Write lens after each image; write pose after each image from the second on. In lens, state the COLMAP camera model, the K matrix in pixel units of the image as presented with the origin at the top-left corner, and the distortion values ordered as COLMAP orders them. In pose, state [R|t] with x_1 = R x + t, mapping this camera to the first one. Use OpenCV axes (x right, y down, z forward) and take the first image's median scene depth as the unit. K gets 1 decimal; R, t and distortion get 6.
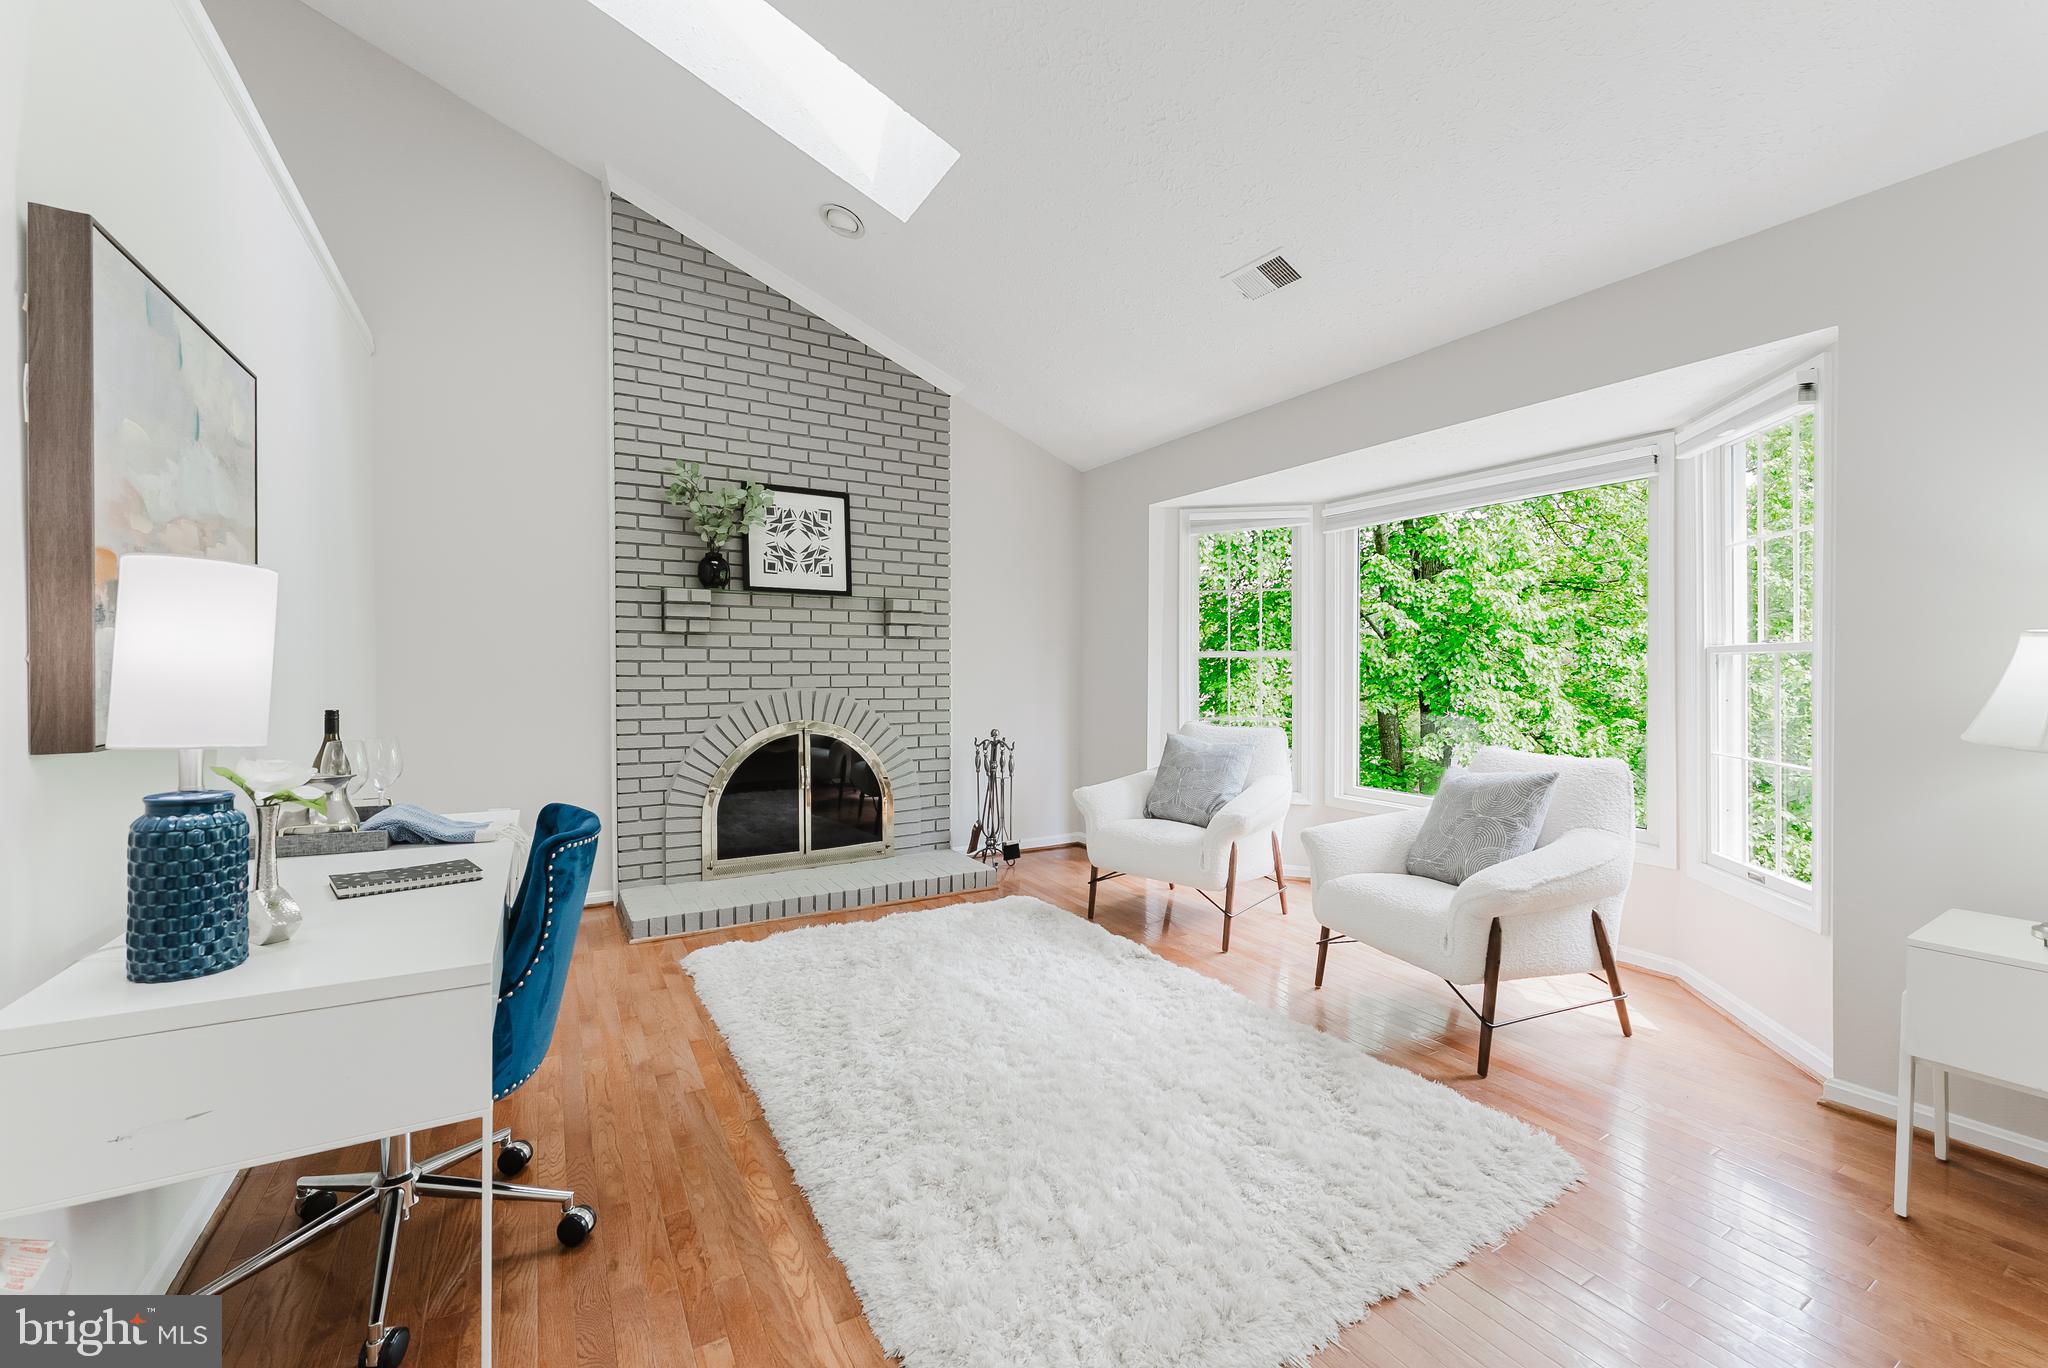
lens RADIAL K [[816.1, 0, 1030.0], [0, 816.1, 681.6], [0, 0, 1]] dist [-0.000696, 0.000098]
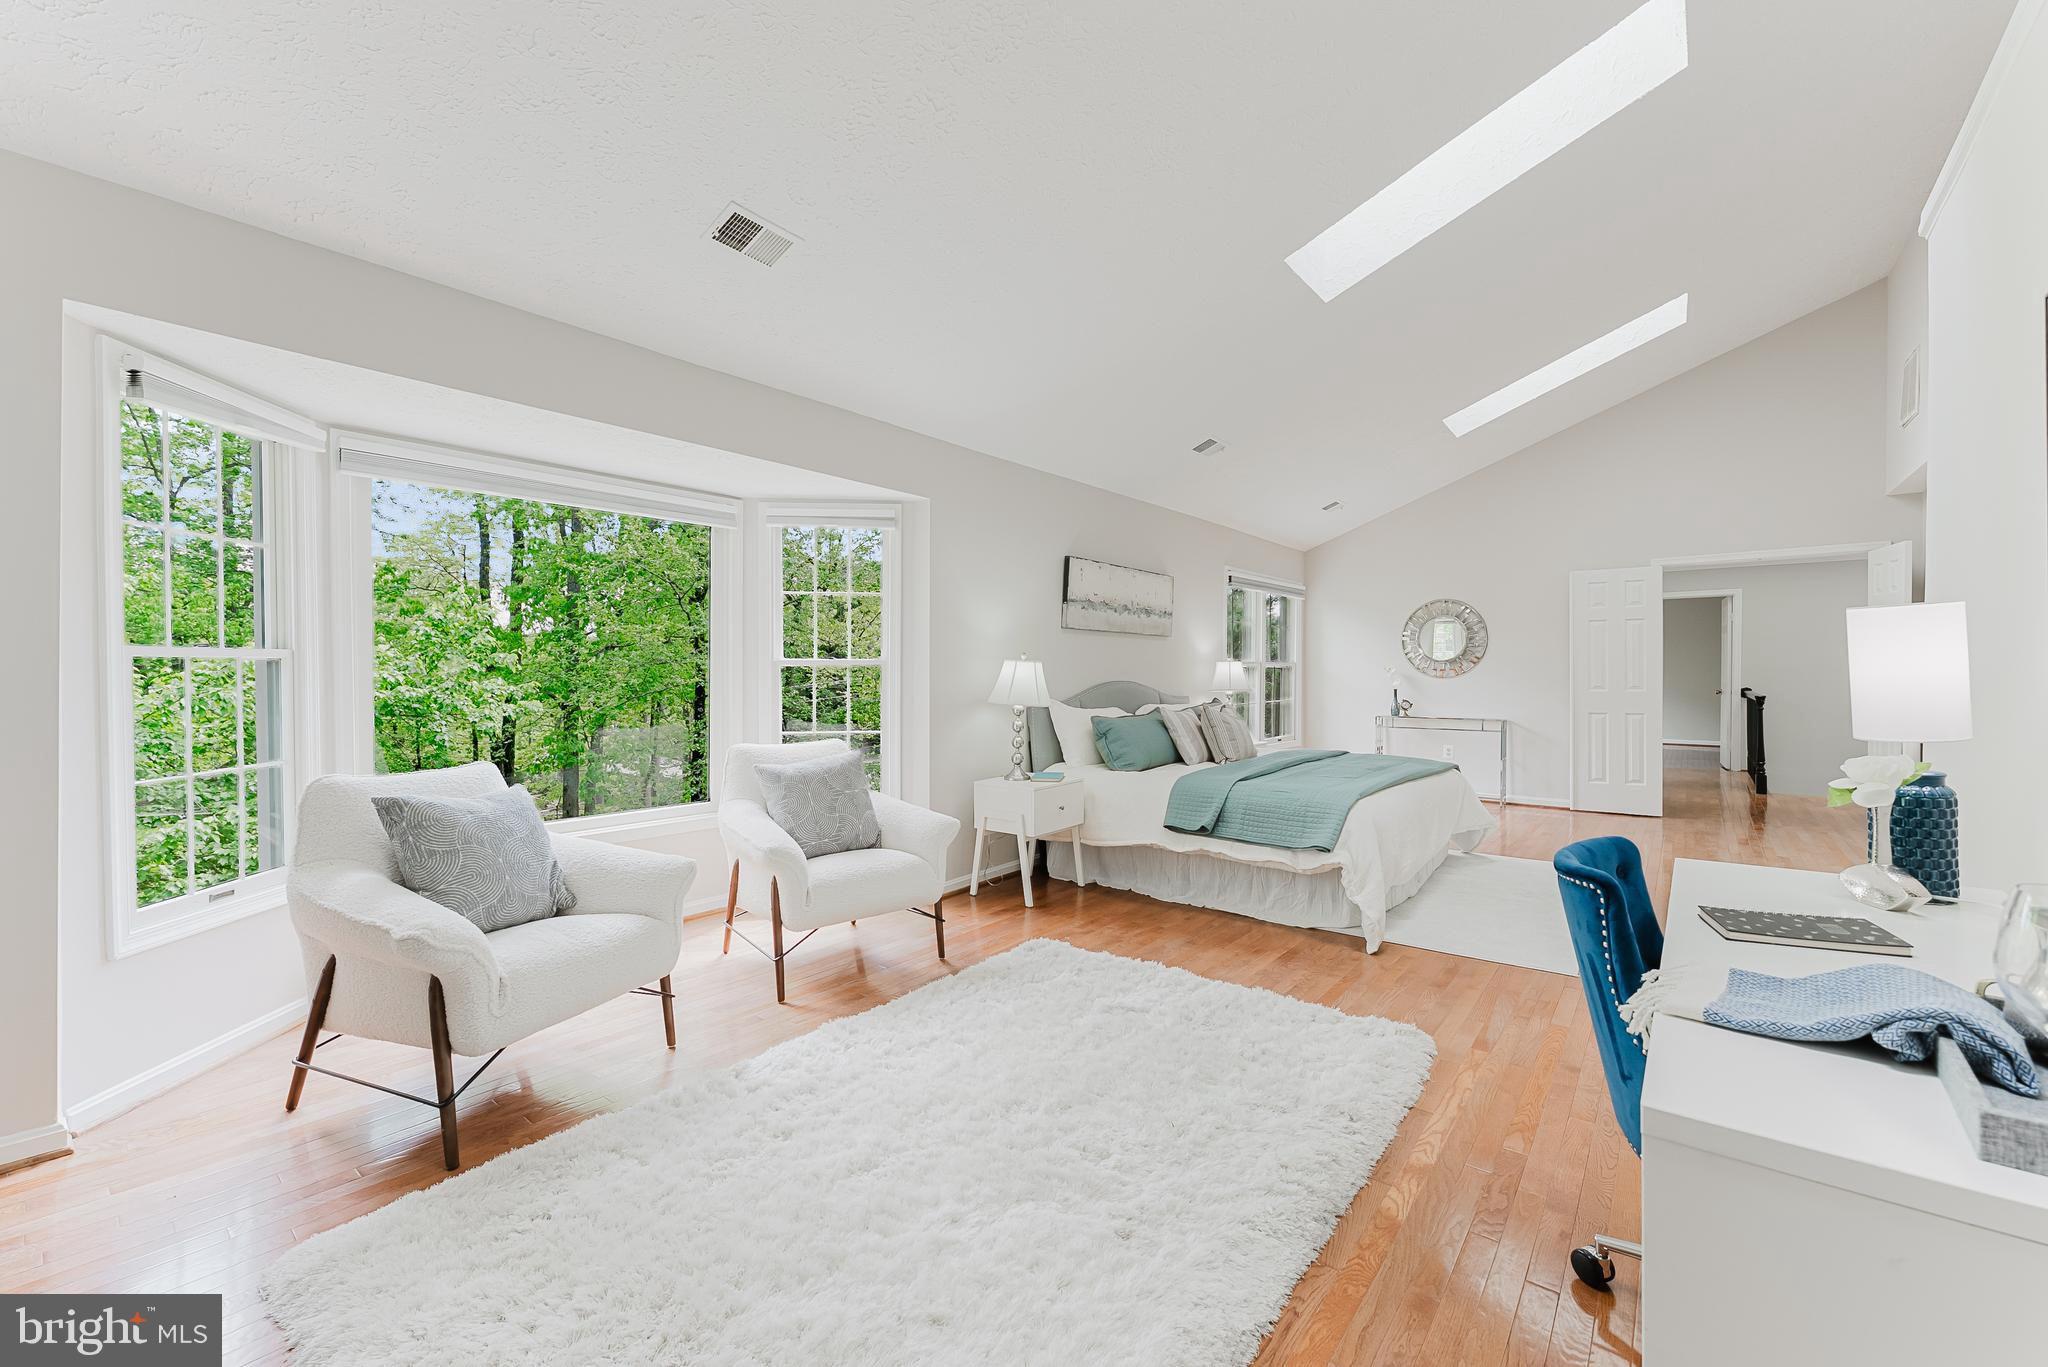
lens RADIAL K [[831.1, 0, 1029.7], [0, 831.1, 667.9], [0, 0, 1]] dist [0.001055, 0.000469]
pose [[-0.351605, 0.001473, 0.936147, -0.492234], [0.016588, 0.999852, 0.004657, -0.019609], [-0.936002, 0.017166, -0.351577, 0.773082]]
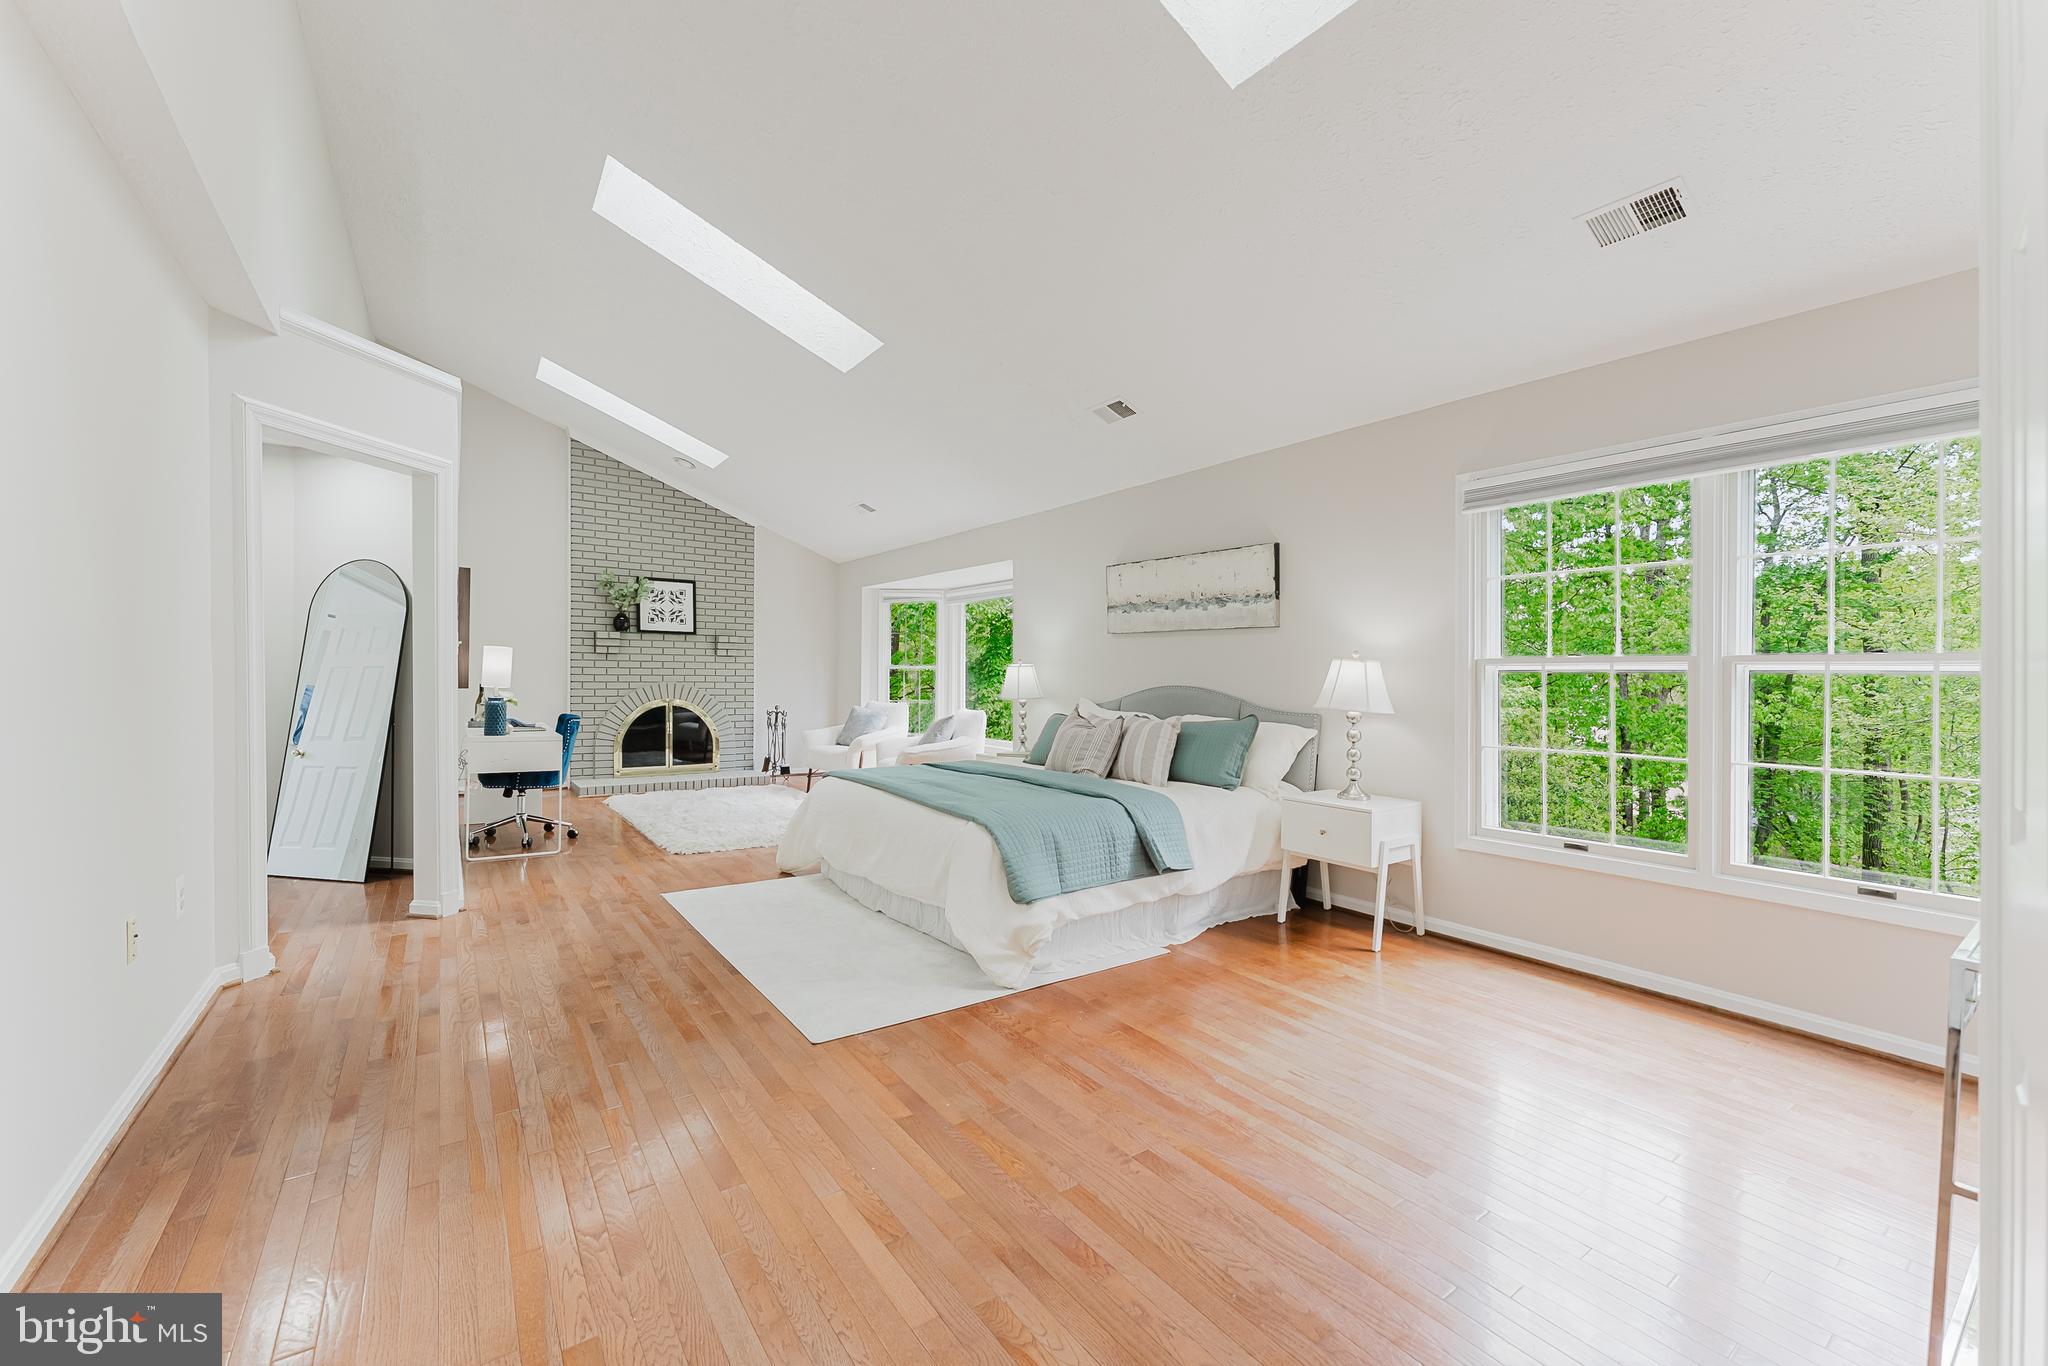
lens RADIAL K [[816.1, 0, 1030.0], [0, 816.1, 680.6], [0, 0, 1]] dist [-0.000696, 0.000098]
pose [[0.996375, 0.008146, 0.084678, 0.422043], [-0.007377, 0.999929, -0.009384, 0.017058], [-0.084748, 0.008725, 0.996364, -1.027890]]
